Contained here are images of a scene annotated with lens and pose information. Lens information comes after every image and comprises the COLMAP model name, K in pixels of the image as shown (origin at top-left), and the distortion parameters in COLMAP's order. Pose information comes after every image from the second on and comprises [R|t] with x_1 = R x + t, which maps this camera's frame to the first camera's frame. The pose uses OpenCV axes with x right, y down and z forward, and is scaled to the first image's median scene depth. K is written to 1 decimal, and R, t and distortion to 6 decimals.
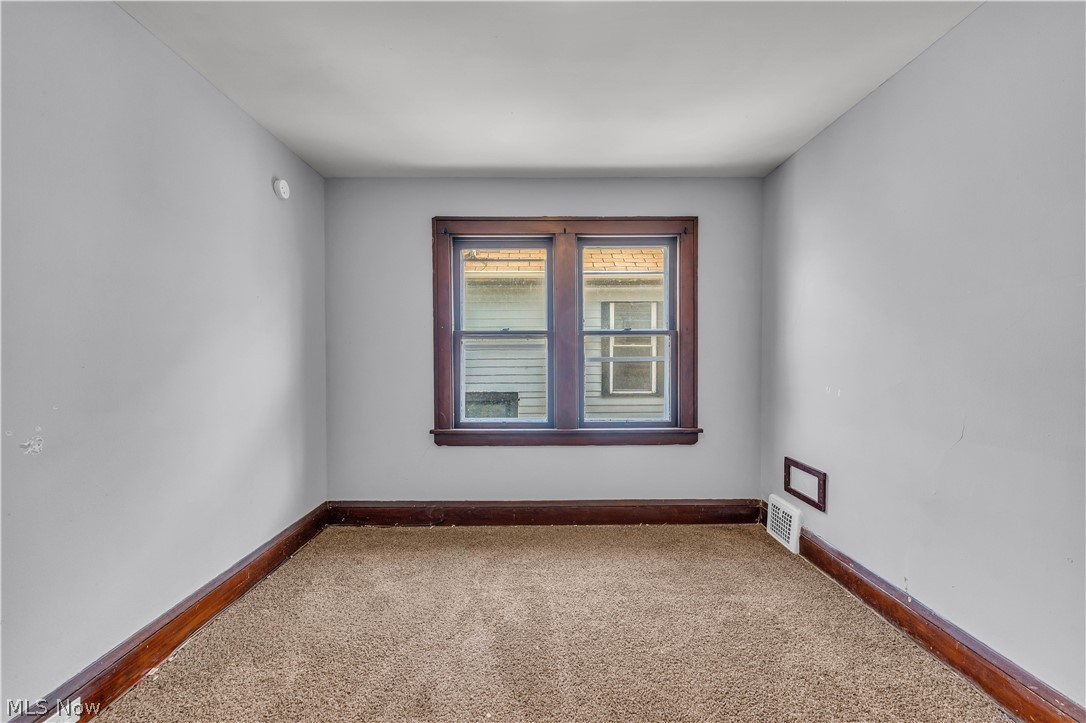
lens RADIAL K [[377.8, 0, 526.6], [0, 377.8, 362.2], [0, 0, 1]] dist [-0.000440, -0.000048]
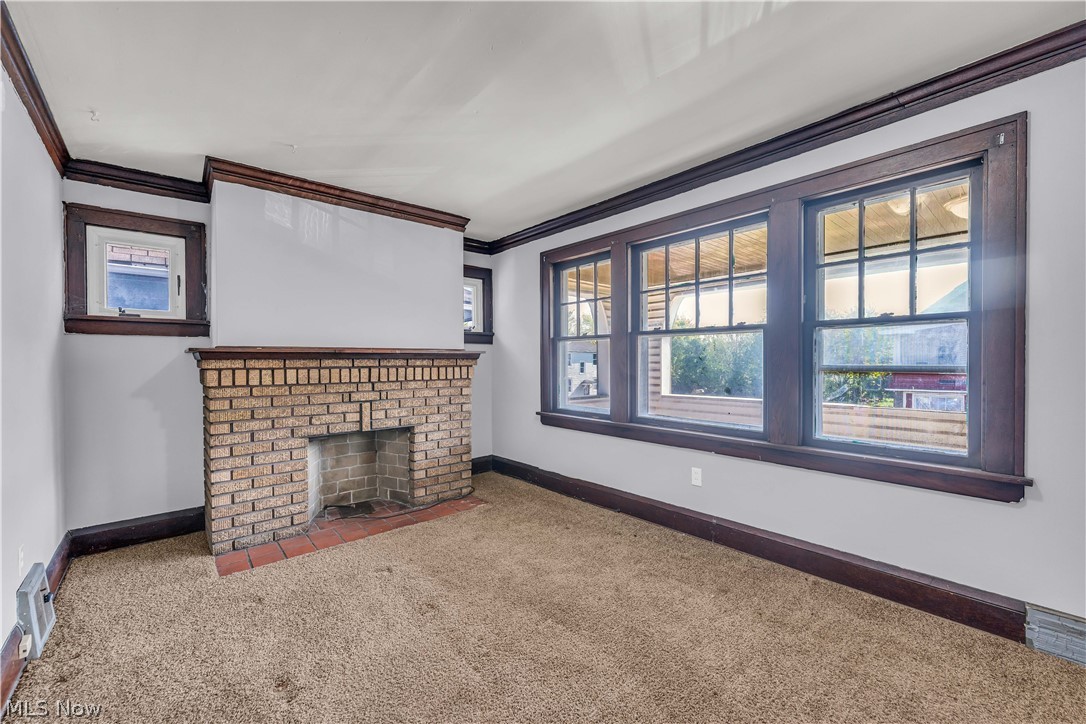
lens RADIAL K [[441.6, 0, 543.0], [0, 441.6, 362.0], [0, 0, 1]] dist [-0.000639, -0.000337]
pose [[0.646910, 0.003201, -0.762560, 0.487787], [-0.004780, 0.999989, 0.000143, 0.001195], [0.762552, 0.003552, 0.646918, 0.000256]]
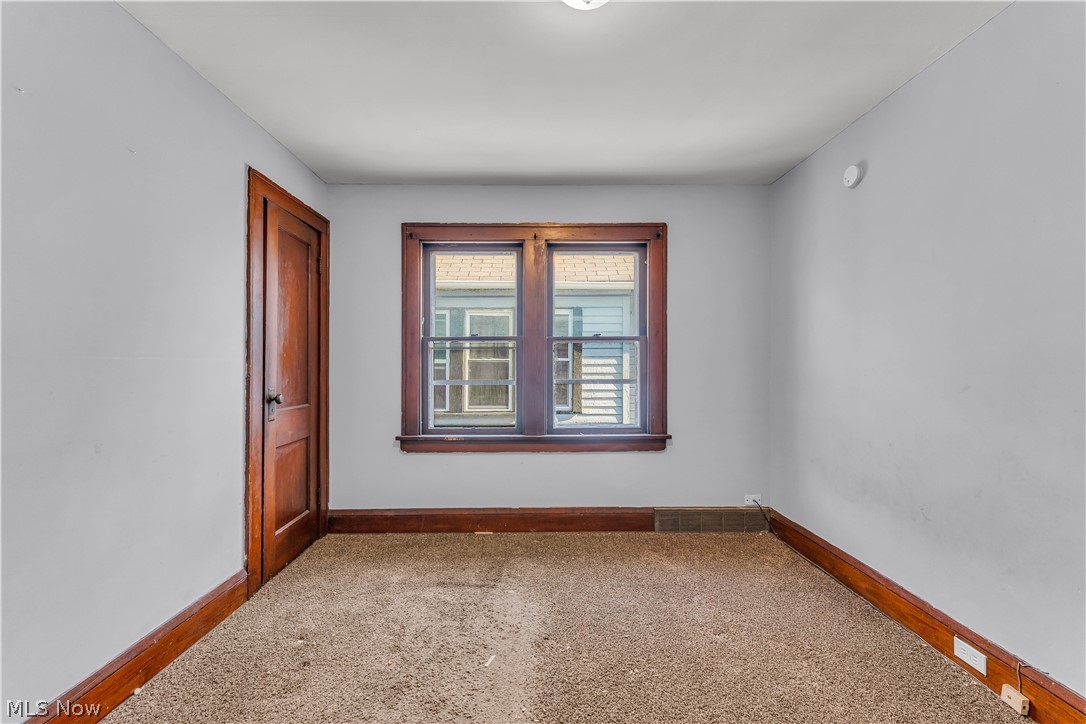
lens RADIAL K [[378.9, 0, 543.0], [0, 378.9, 362.0], [0, 0, 1]] dist [0.000136, -0.000023]
pose [[0.999983, 0.000941, 0.005733, 0.120141], [-0.000852, 0.999877, -0.015654, -0.000436], [-0.005747, 0.015648, 0.999861, 0.000055]]
